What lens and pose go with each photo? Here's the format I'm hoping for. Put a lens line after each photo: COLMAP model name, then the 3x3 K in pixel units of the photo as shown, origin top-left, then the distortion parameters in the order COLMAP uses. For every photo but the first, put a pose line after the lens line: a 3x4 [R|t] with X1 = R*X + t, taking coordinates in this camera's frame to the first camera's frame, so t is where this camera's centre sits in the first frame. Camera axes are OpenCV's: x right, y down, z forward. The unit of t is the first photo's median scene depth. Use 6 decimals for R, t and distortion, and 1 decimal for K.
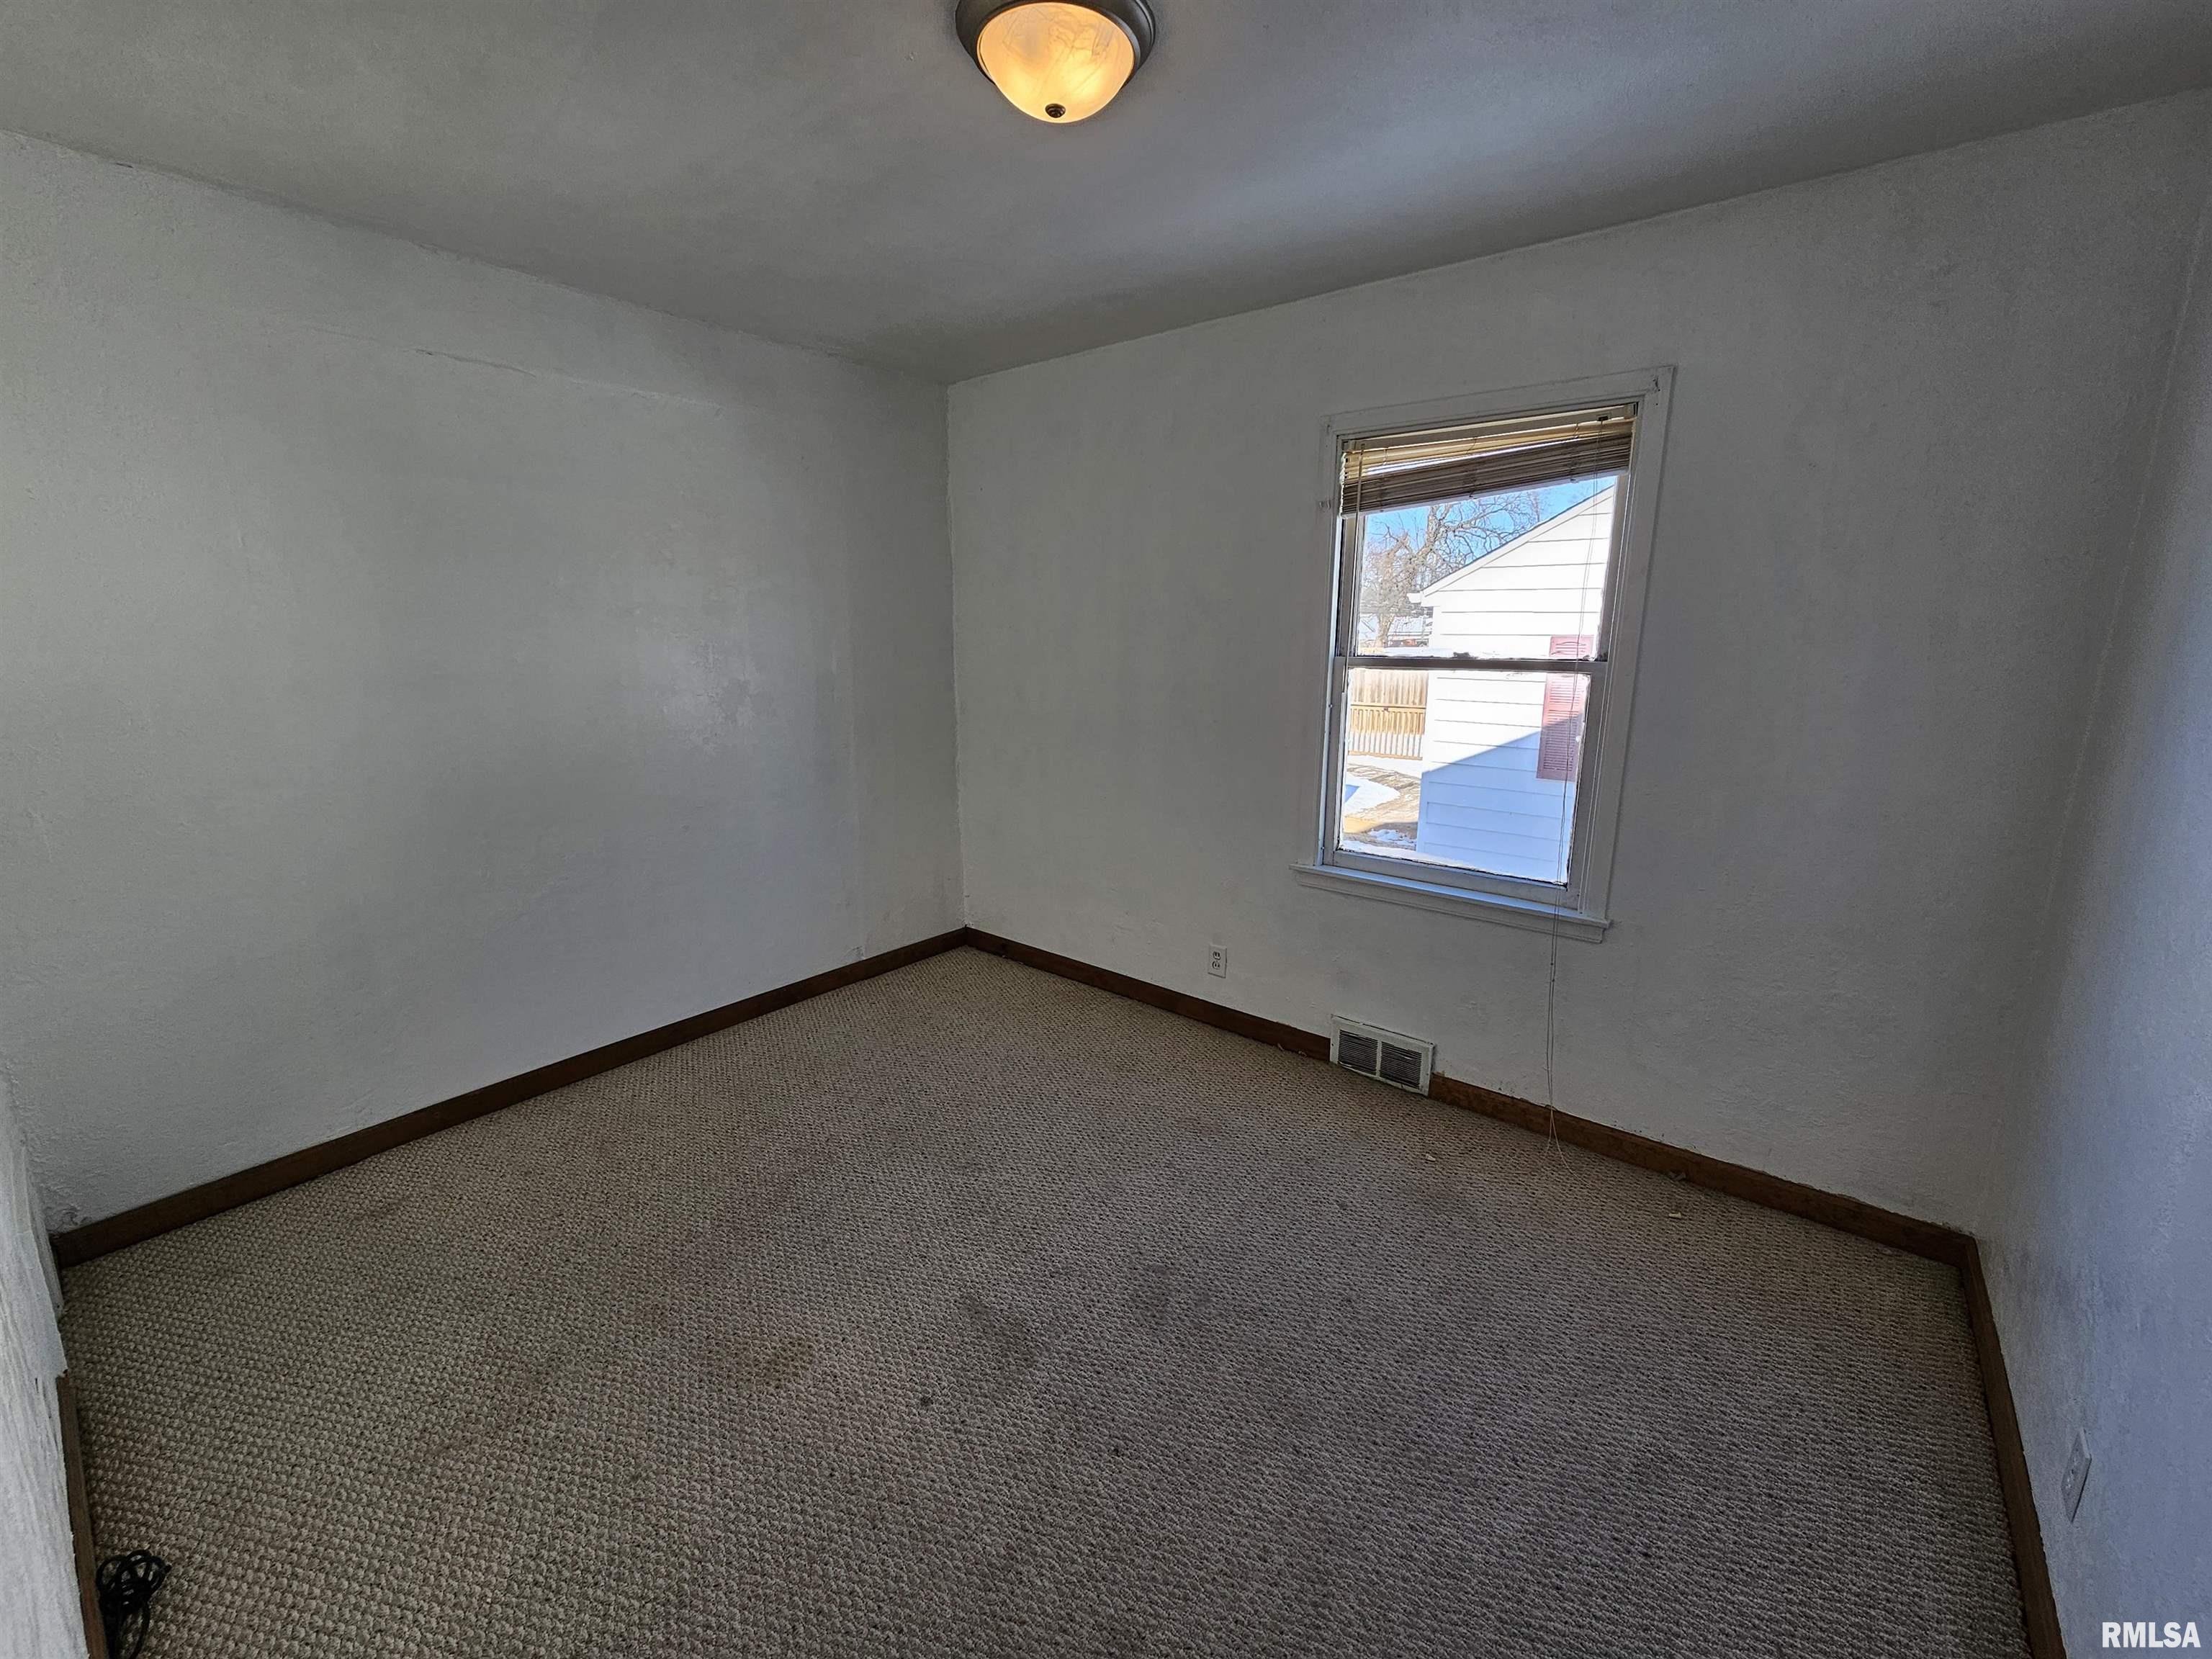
lens RADIAL K [[895.5, 0, 1111.9], [0, 895.5, 821.7], [0, 0, 1]] dist [0.013406, -0.000178]
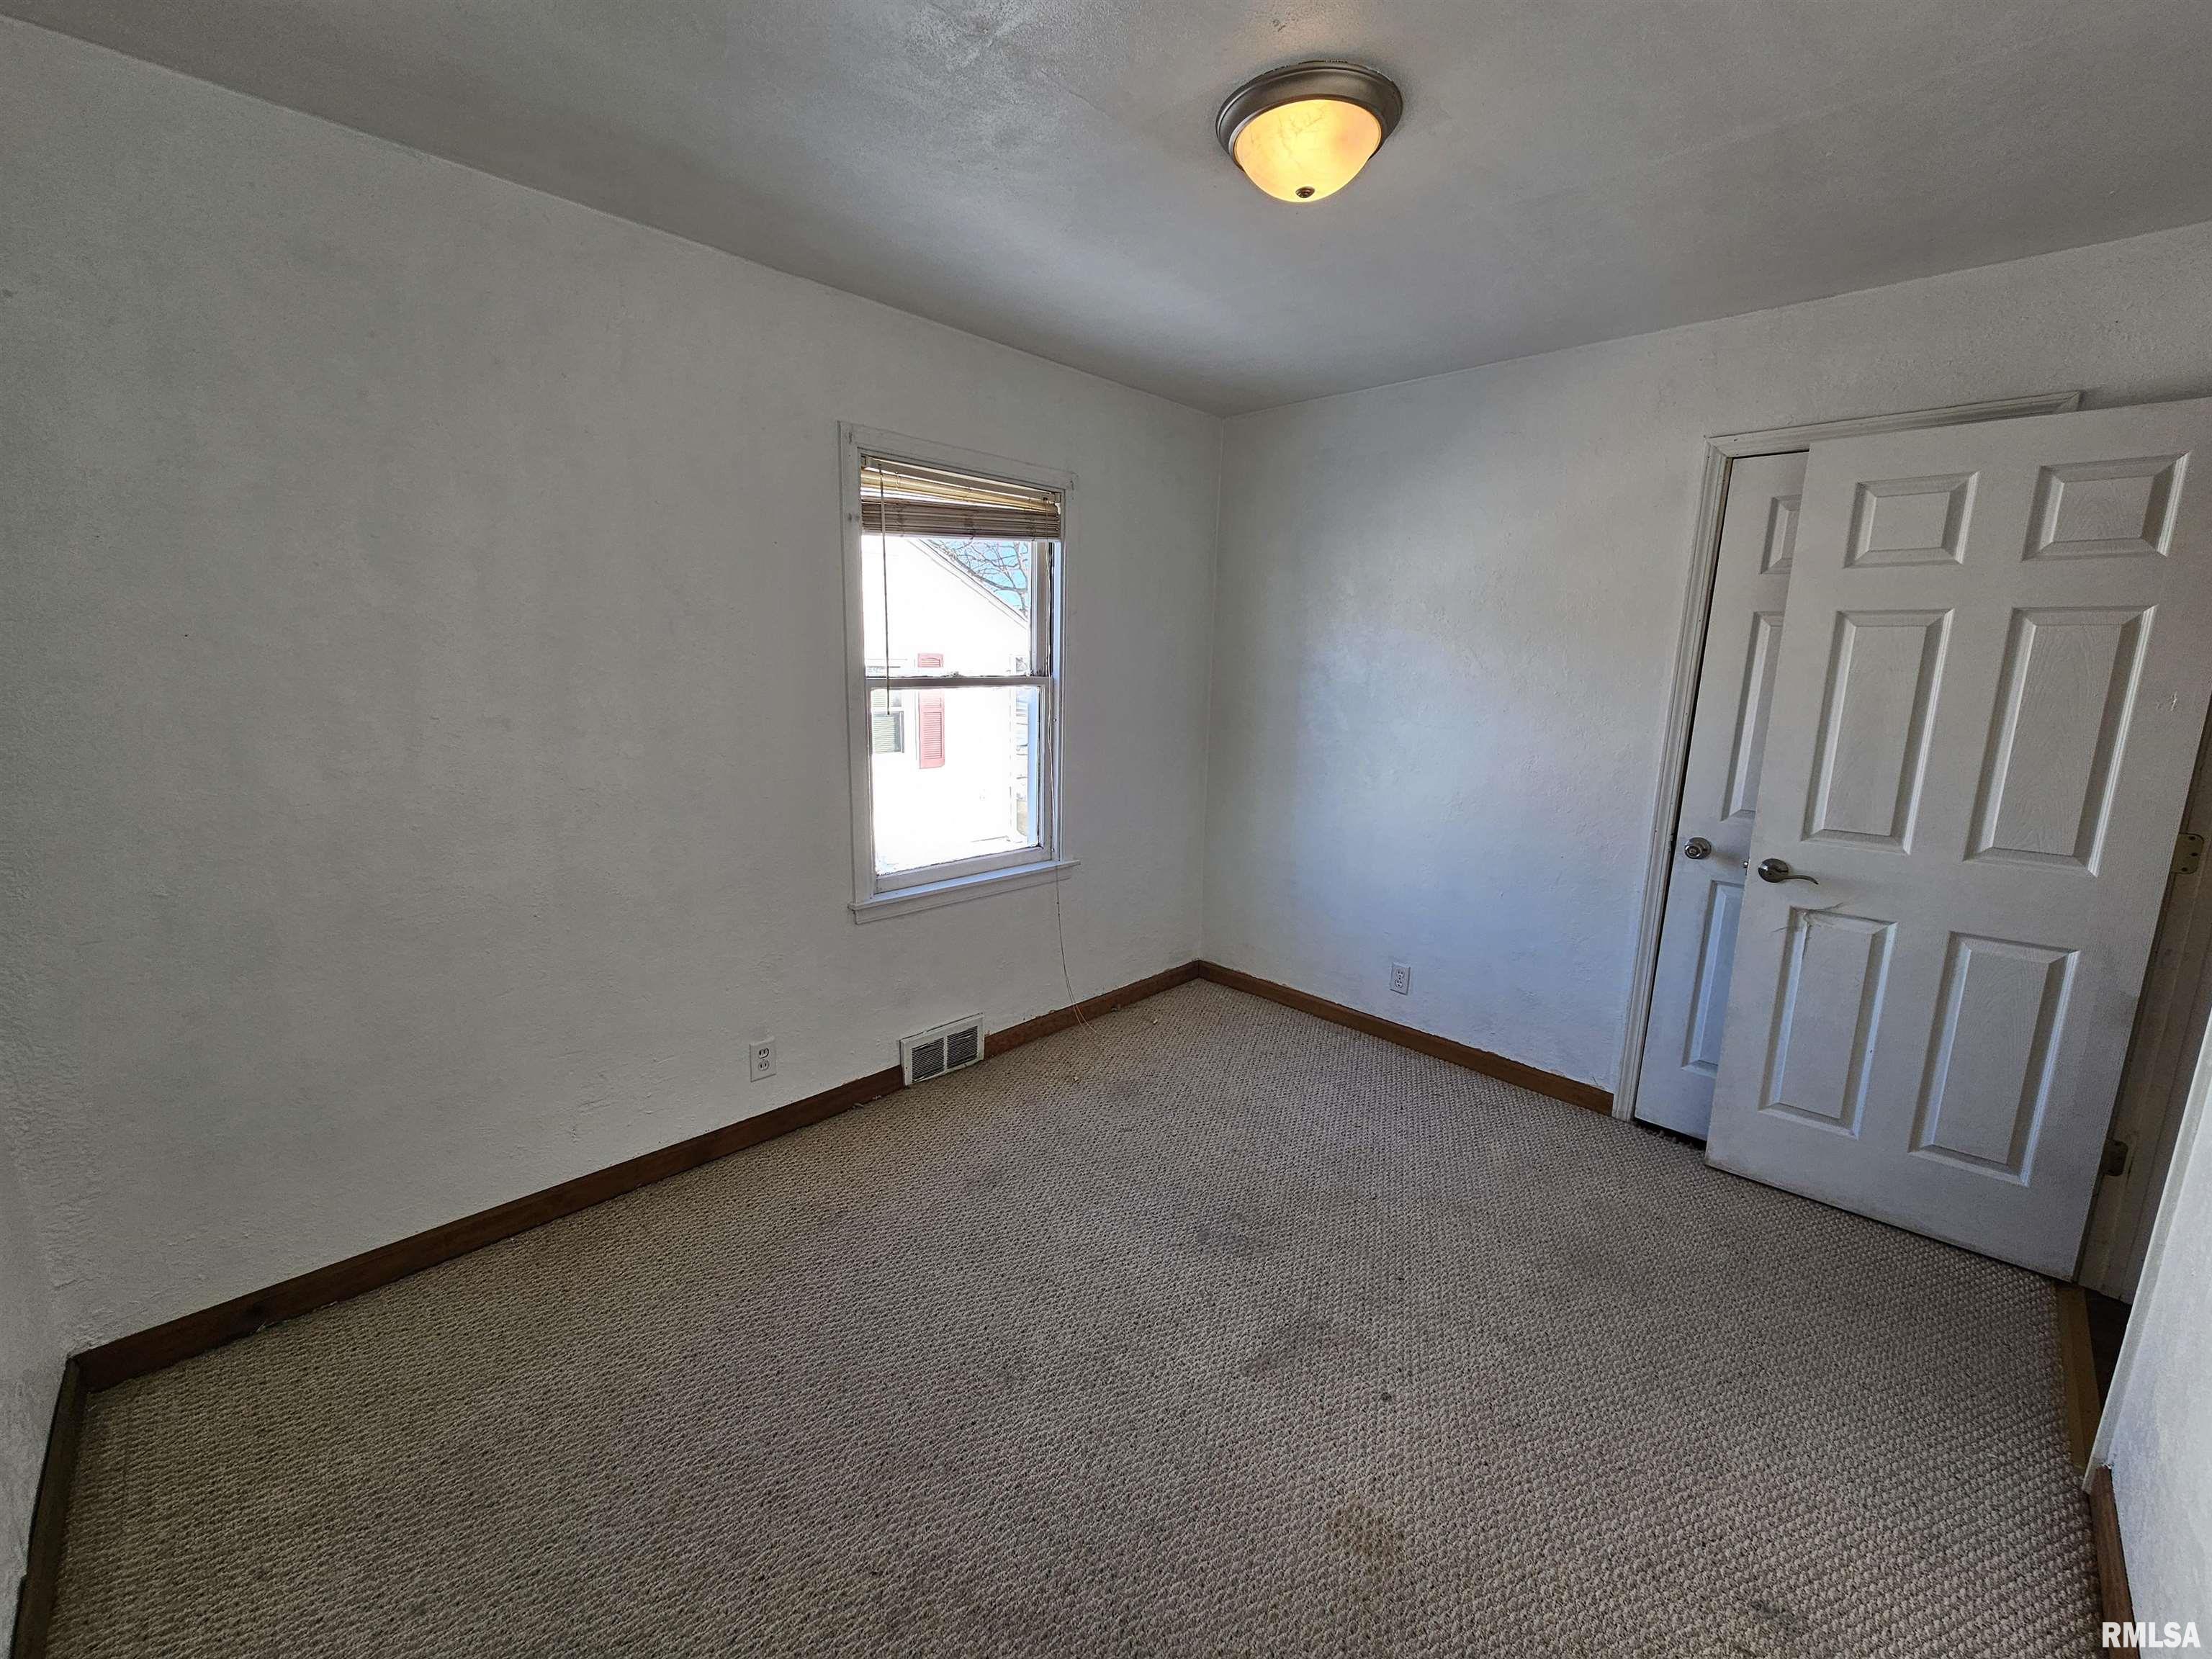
lens RADIAL K [[895.5, 0, 1111.9], [0, 895.5, 821.7], [0, 0, 1]] dist [0.013406, -0.000178]
pose [[0.106114, -0.188942, 0.976238, -0.733454], [0.186967, 0.968061, 0.167036, -0.156373], [-0.976618, 0.164800, 0.138051, 0.678924]]
